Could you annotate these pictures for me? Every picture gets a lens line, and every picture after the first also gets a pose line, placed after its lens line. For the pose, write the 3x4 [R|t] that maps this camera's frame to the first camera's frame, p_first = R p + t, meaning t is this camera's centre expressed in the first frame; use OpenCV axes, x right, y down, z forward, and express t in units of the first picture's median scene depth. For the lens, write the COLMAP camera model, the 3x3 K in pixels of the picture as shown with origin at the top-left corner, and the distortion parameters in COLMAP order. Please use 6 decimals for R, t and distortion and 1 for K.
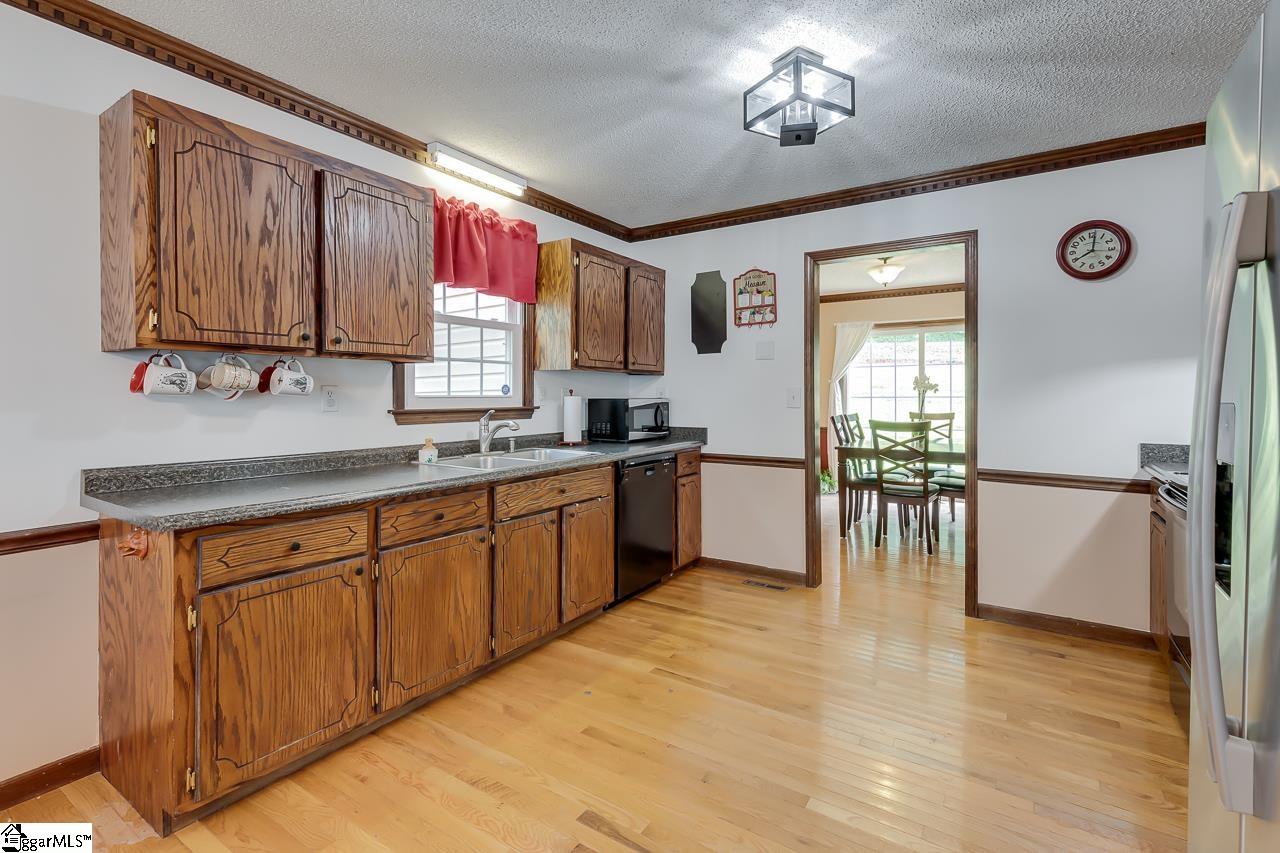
lens RADIAL K [[588.3, 0, 643.1], [0, 588.3, 389.7], [0, 0, 1]] dist [0.011170, -0.000276]
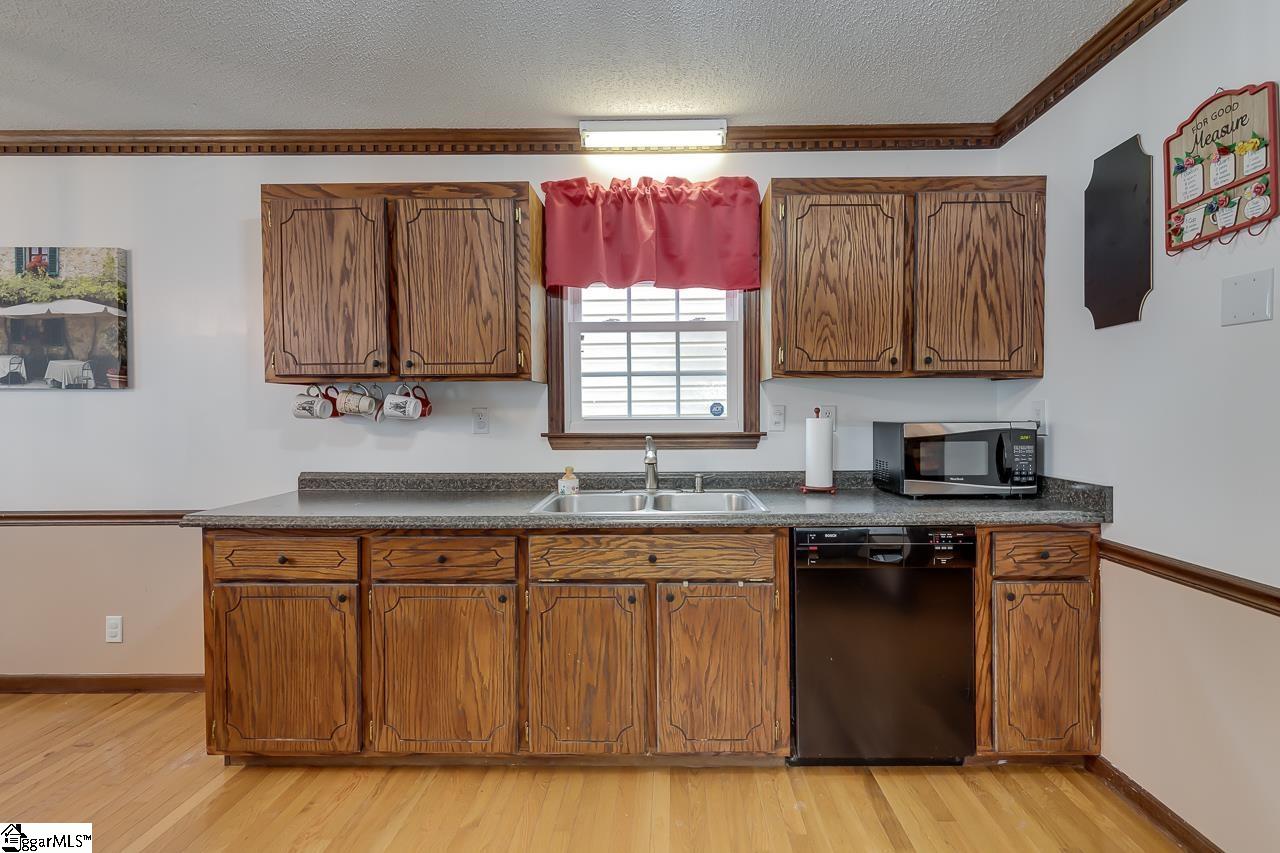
lens RADIAL K [[585.0, 0, 642.7], [0, 585.0, 418.0], [0, 0, 1]] dist [0.008863, -0.000166]
pose [[0.538785, 0.005870, -0.842423, 0.430823], [0.012045, 0.999820, 0.014671, -0.001031], [0.842357, -0.018052, 0.538617, 0.631679]]
